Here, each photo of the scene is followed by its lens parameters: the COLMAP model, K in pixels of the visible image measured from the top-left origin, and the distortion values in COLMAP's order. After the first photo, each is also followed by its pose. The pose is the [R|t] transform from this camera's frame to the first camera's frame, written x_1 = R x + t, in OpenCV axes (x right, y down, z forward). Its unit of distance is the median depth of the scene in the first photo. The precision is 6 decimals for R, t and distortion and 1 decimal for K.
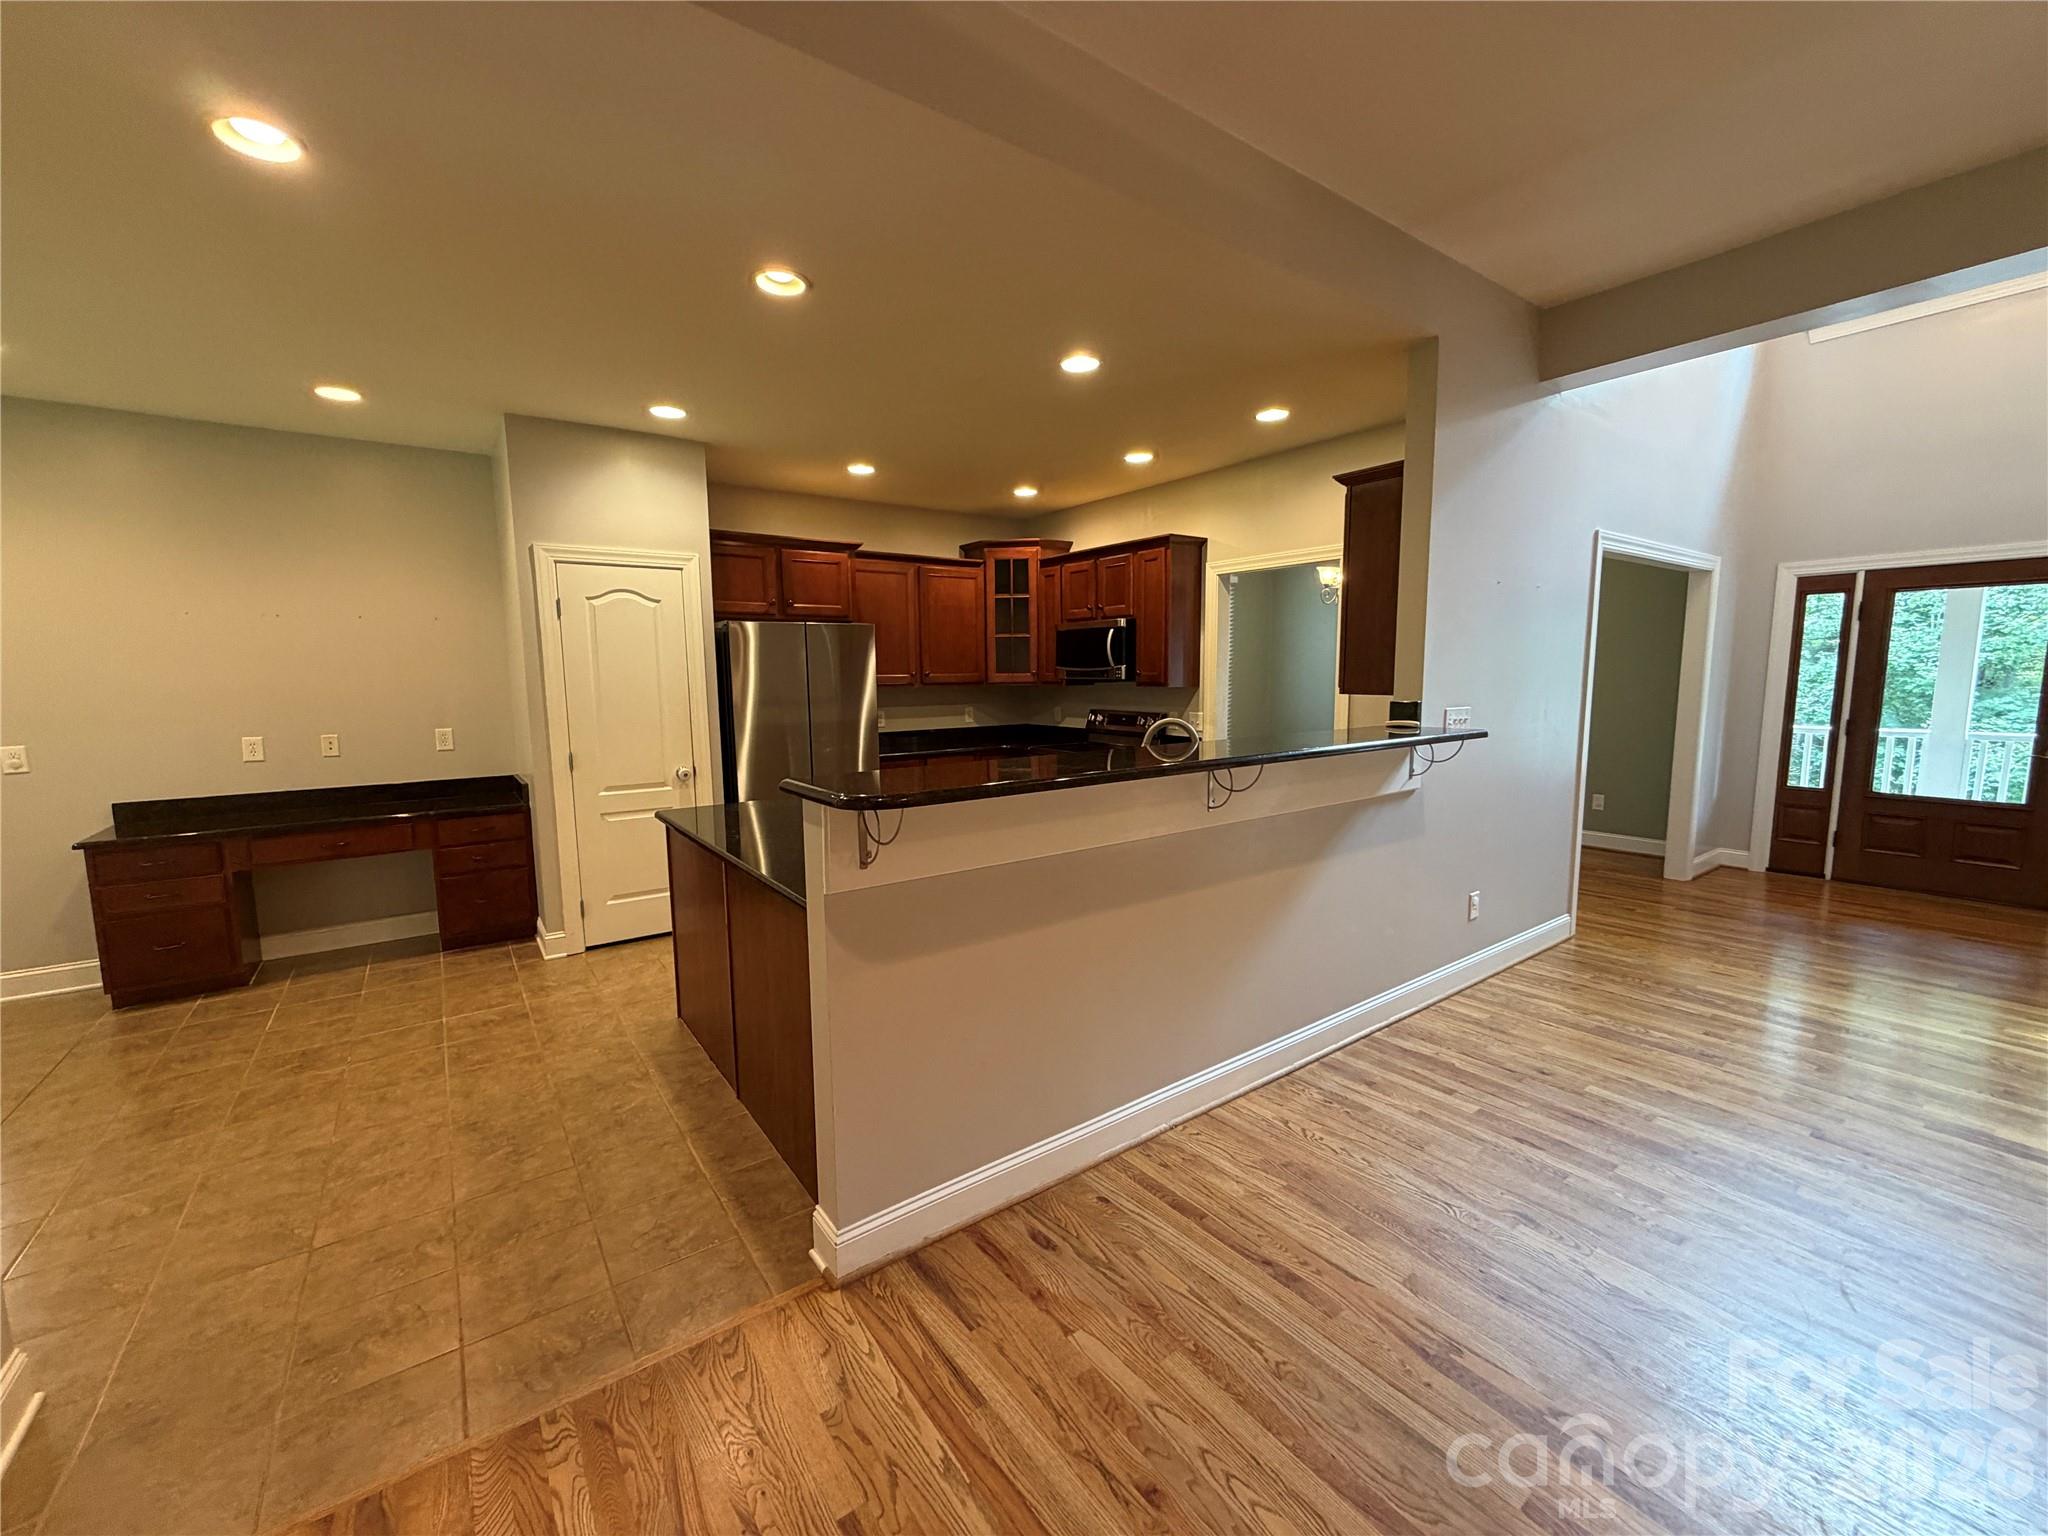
lens RADIAL K [[816.9, 0, 1017.3], [0, 816.9, 765.9], [0, 0, 1]] dist [-0.001976, 0.000781]
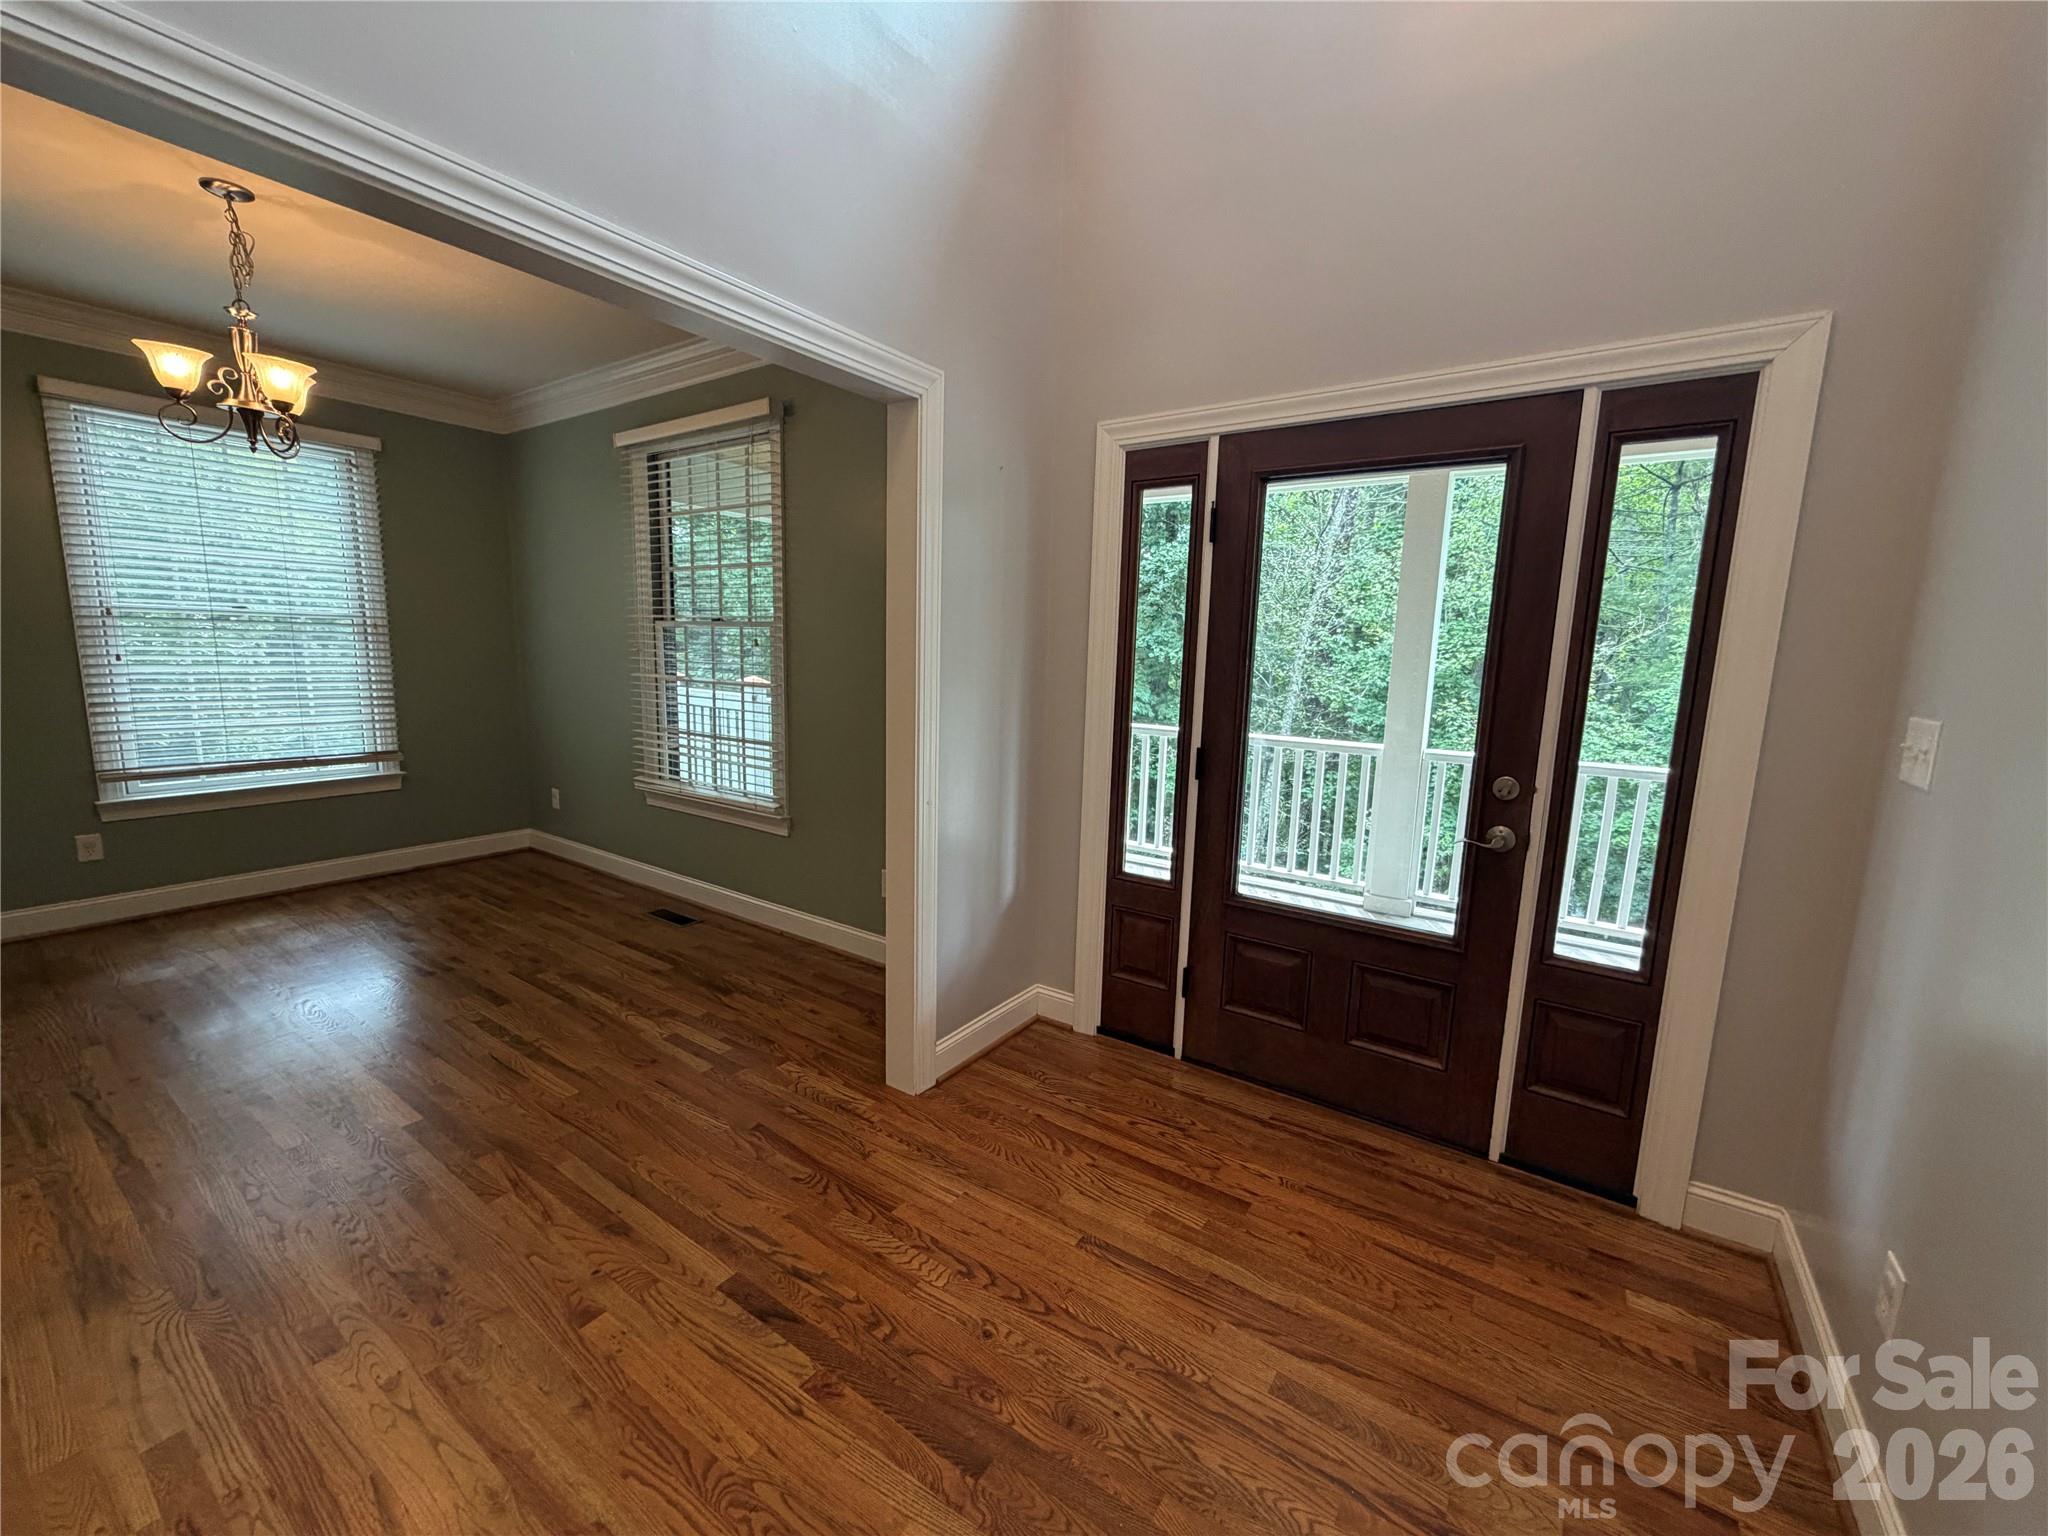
lens RADIAL K [[816.9, 0, 1006.1], [0, 816.9, 763.9], [0, 0, 1]] dist [-0.001976, 0.000781]
pose [[0.944241, -0.011523, 0.329055, 0.666320], [-0.000472, 0.999339, 0.036350, -0.058201], [-0.329256, -0.034478, 0.943611, 0.512998]]
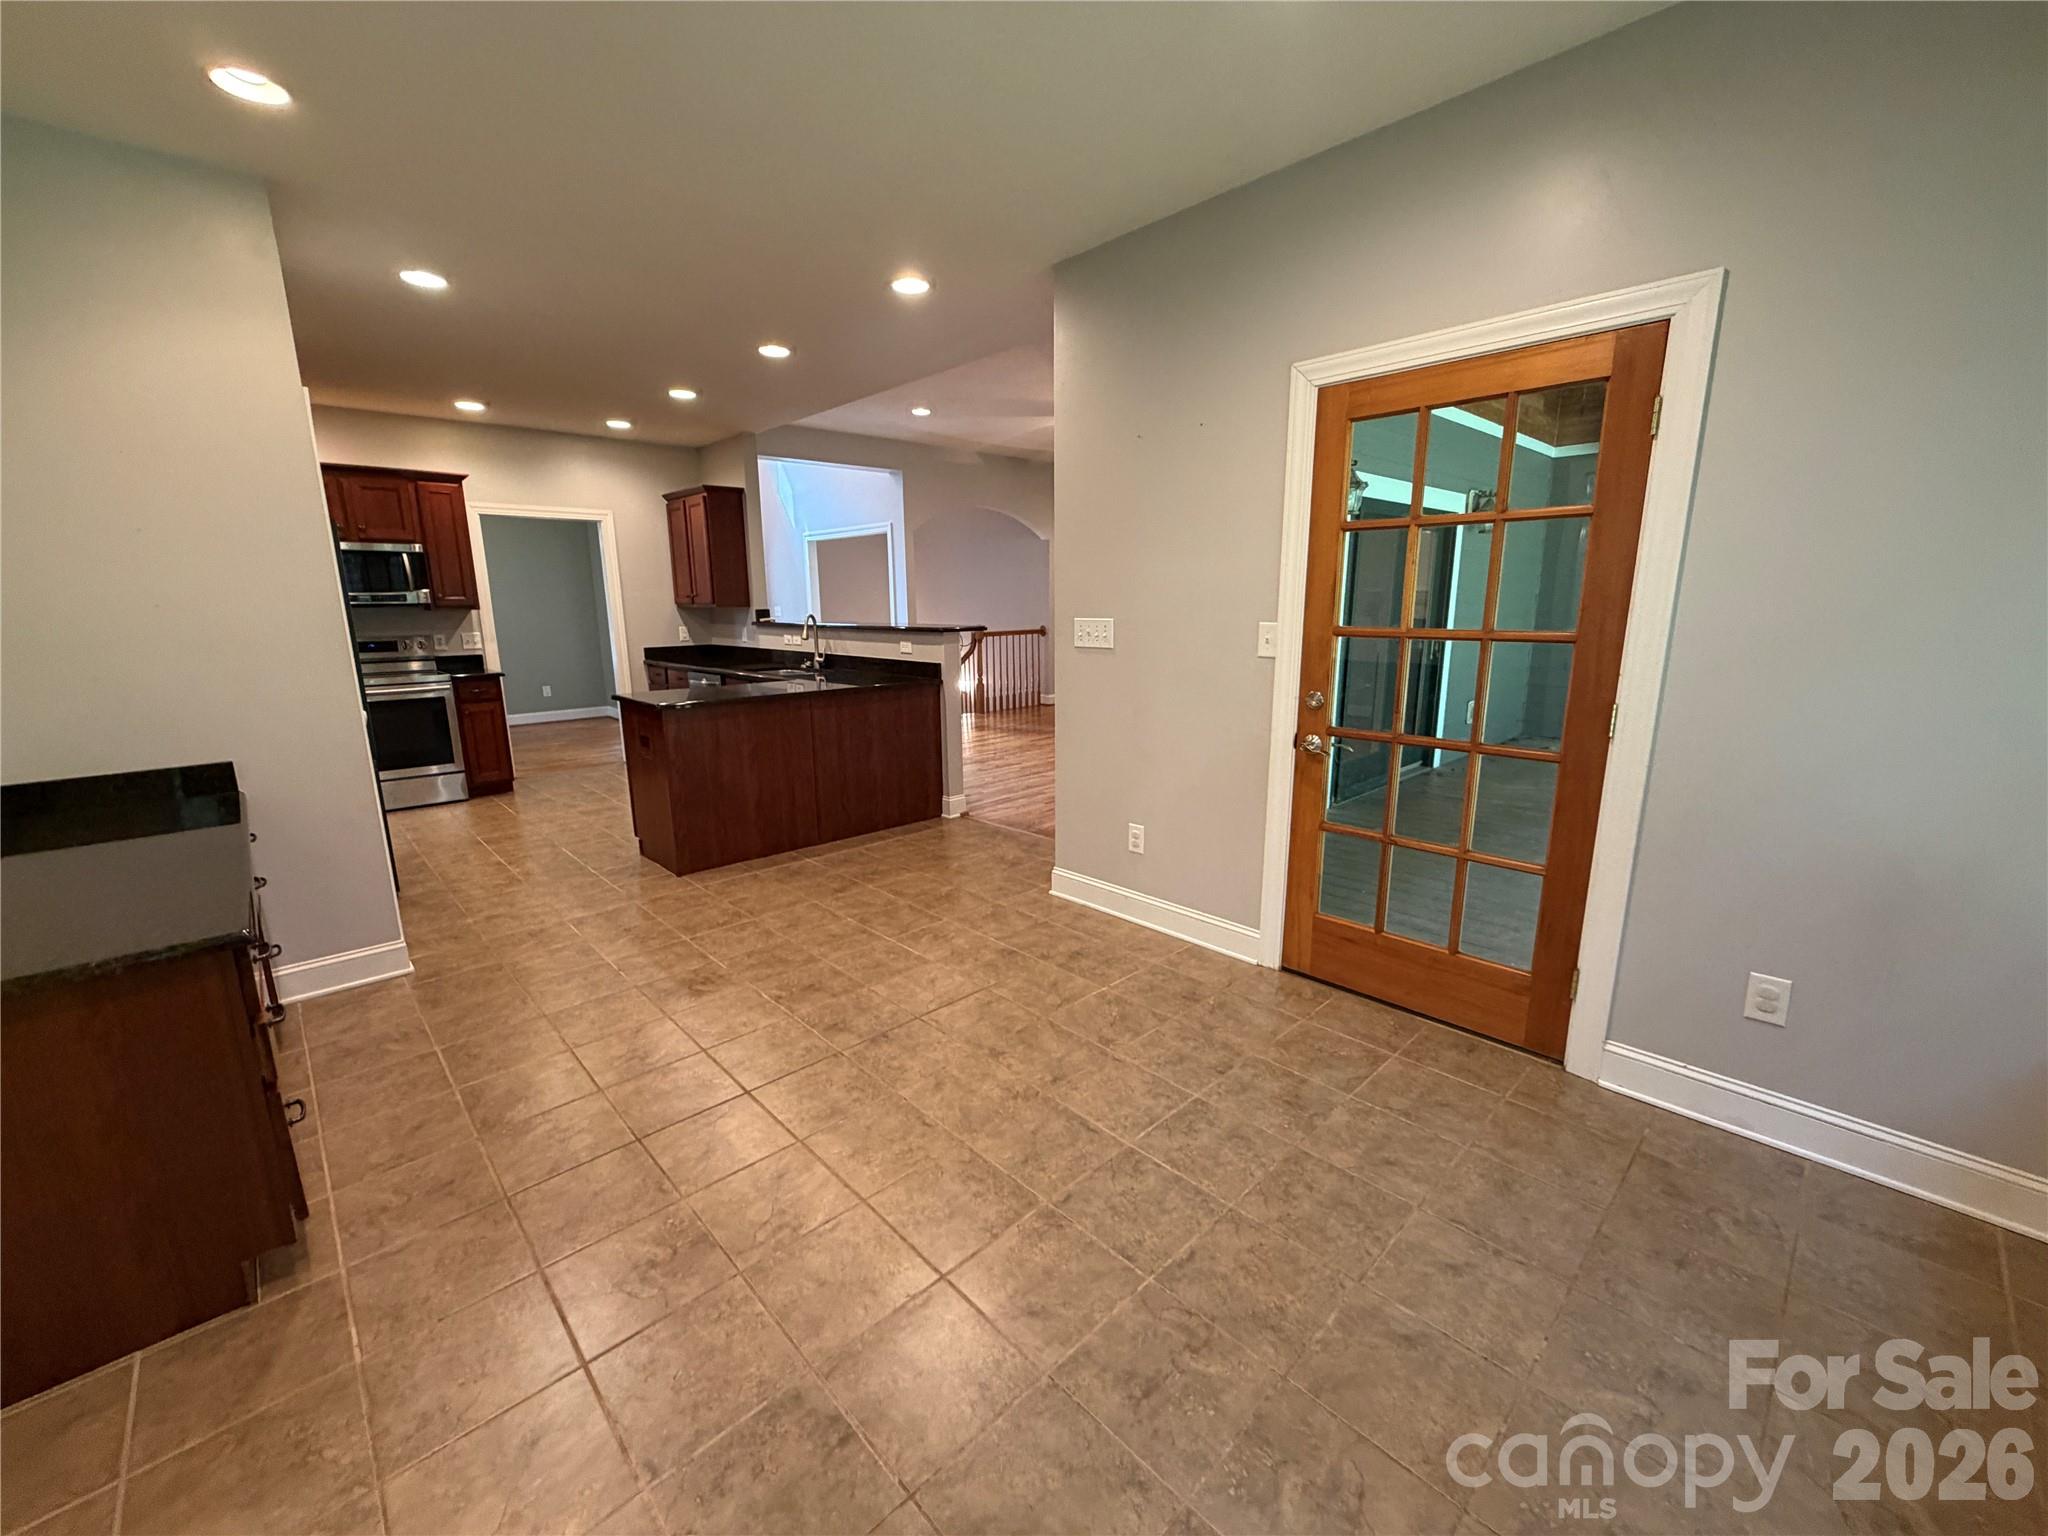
lens RADIAL K [[816.9, 0, 1016.8], [0, 816.9, 769.4], [0, 0, 1]] dist [-0.001976, 0.000781]
pose [[-0.130600, -0.190925, 0.972878, -0.954513], [0.125773, 0.970164, 0.207276, -0.019263], [-0.983425, 0.149432, -0.102690, 0.359846]]
